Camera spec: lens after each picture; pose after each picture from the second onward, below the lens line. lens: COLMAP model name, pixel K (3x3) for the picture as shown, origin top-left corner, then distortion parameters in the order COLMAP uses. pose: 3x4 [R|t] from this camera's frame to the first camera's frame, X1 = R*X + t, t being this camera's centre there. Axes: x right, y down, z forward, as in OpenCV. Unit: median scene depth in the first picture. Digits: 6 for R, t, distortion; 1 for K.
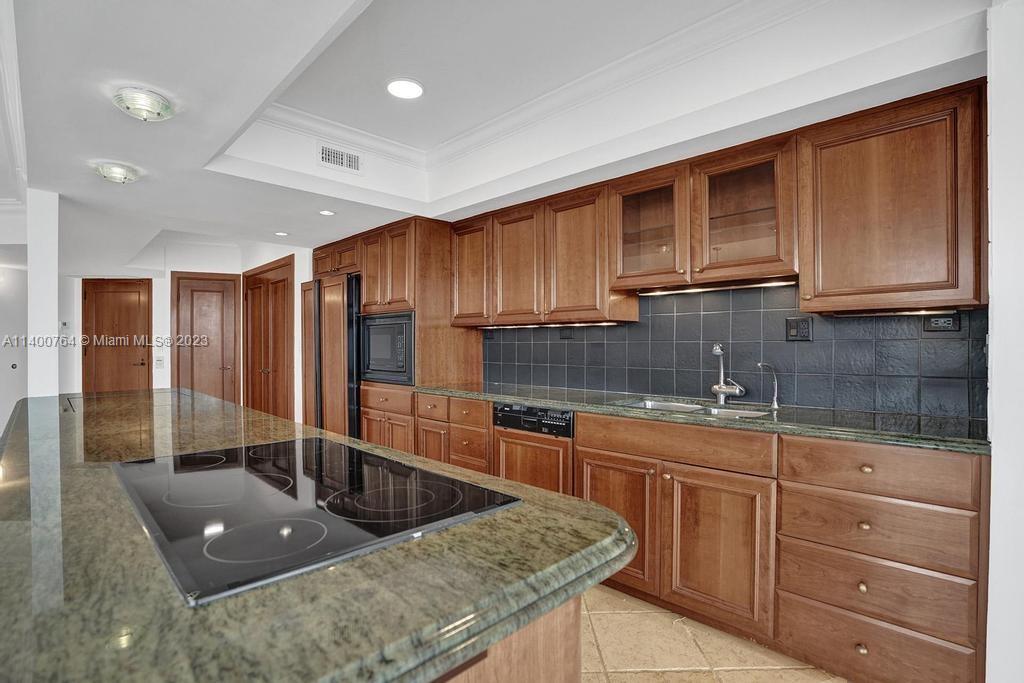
lens RADIAL K [[488.5, 0, 514.1], [0, 488.5, 347.5], [0, 0, 1]] dist [-0.063807, 0.027272]
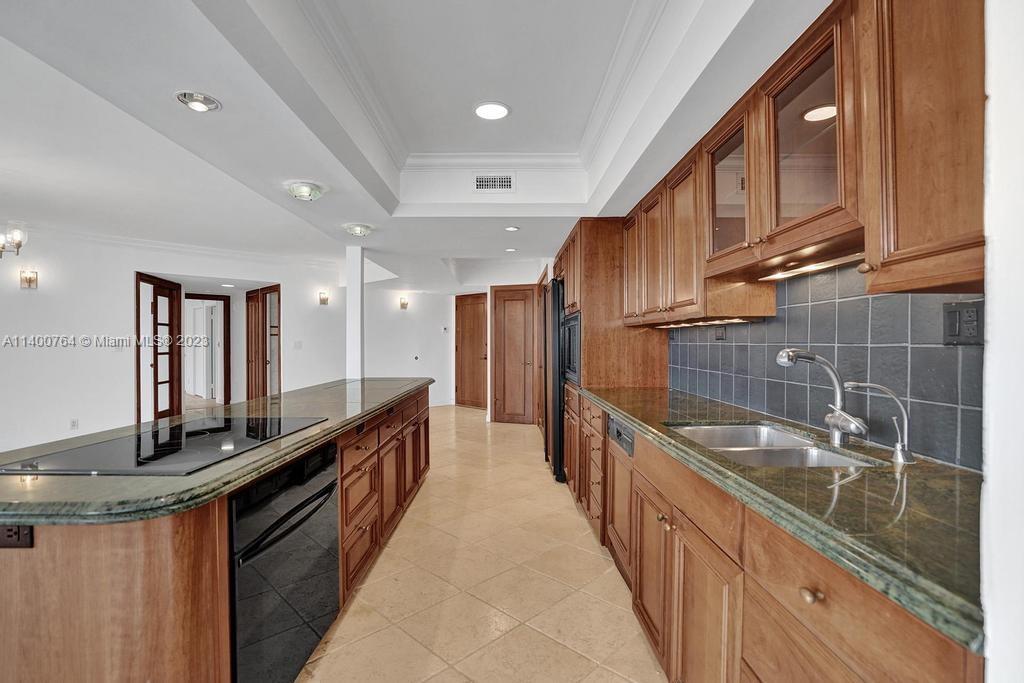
lens RADIAL K [[488.5, 0, 514.1], [0, 488.5, 347.5], [0, 0, 1]] dist [-0.063807, 0.027272]
pose [[0.711213, 0.006836, -0.702943, 0.574495], [-0.002580, 0.999971, 0.007114, -0.013322], [0.702972, -0.003246, 0.711210, 0.260119]]
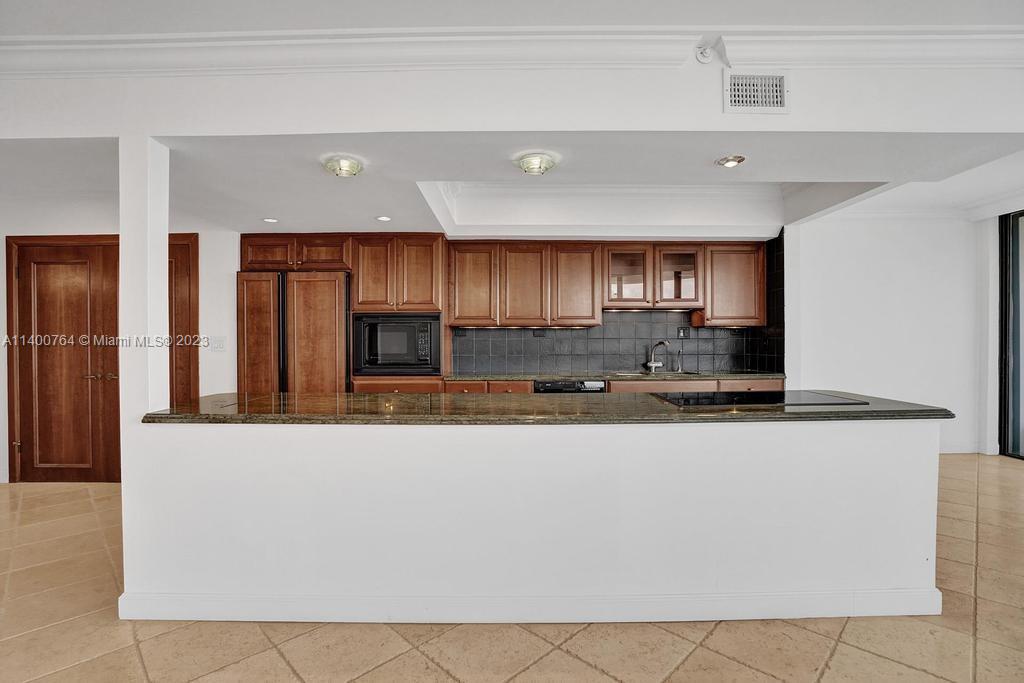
lens RADIAL K [[484.1, 0, 512.0], [0, 484.1, 341.5], [0, 0, 1]] dist [-0.063325, 0.028267]
pose [[0.706456, -0.006137, 0.707730, -1.296887], [0.006569, 0.999976, 0.002114, -0.009210], [-0.707726, 0.003156, 0.706479, 0.063583]]
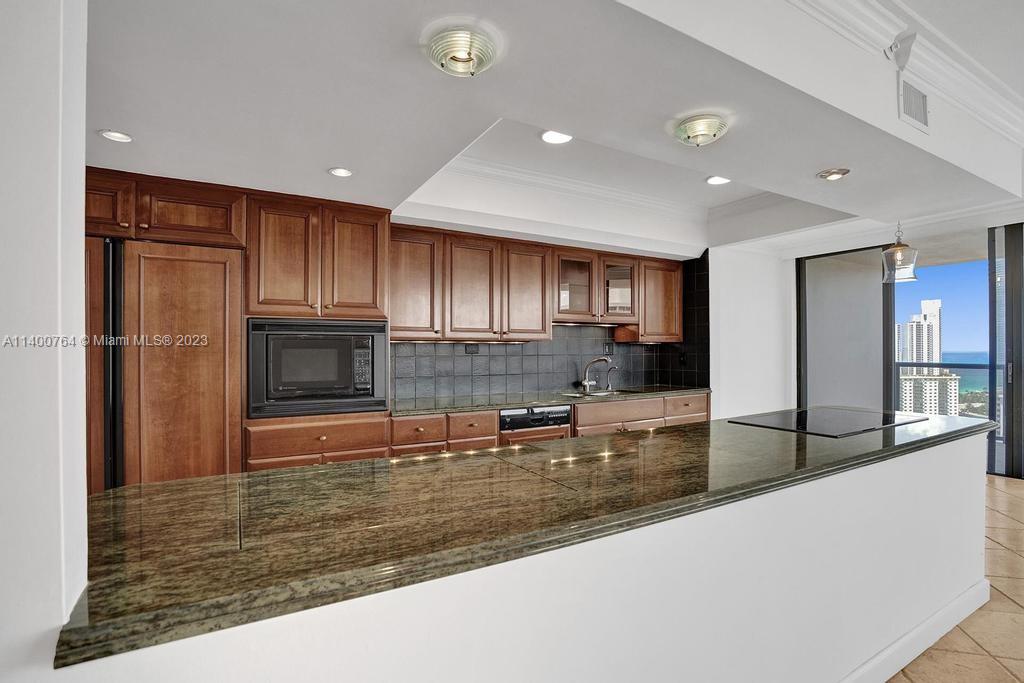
lens RADIAL K [[488.5, 0, 514.1], [0, 488.5, 347.5], [0, 0, 1]] dist [-0.063807, 0.027272]
pose [[0.261342, 0.002287, 0.965244, -1.352974], [0.007964, 0.999958, -0.004525, -0.034507], [-0.965214, 0.008870, 0.261312, 0.802402]]
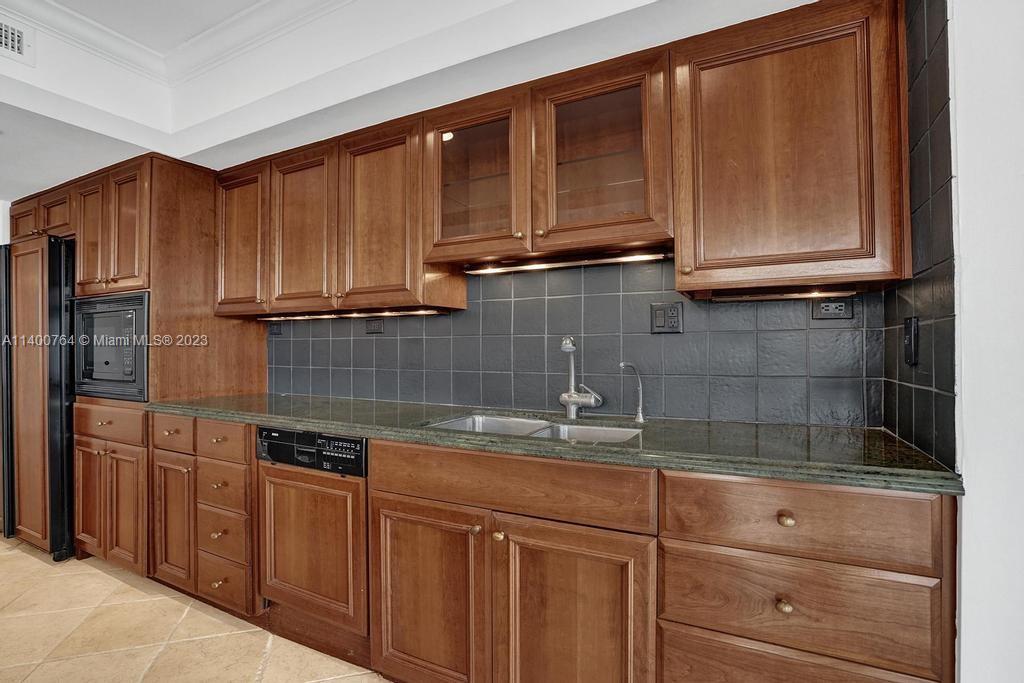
lens RADIAL K [[484.1, 0, 512.0], [0, 484.1, 341.5], [0, 0, 1]] dist [-0.063325, 0.028267]
pose [[0.954688, 0.000209, 0.297609, 0.118849], [0.005016, 0.999846, -0.016793, 0.010910], [-0.297567, 0.017525, 0.954540, 0.314219]]
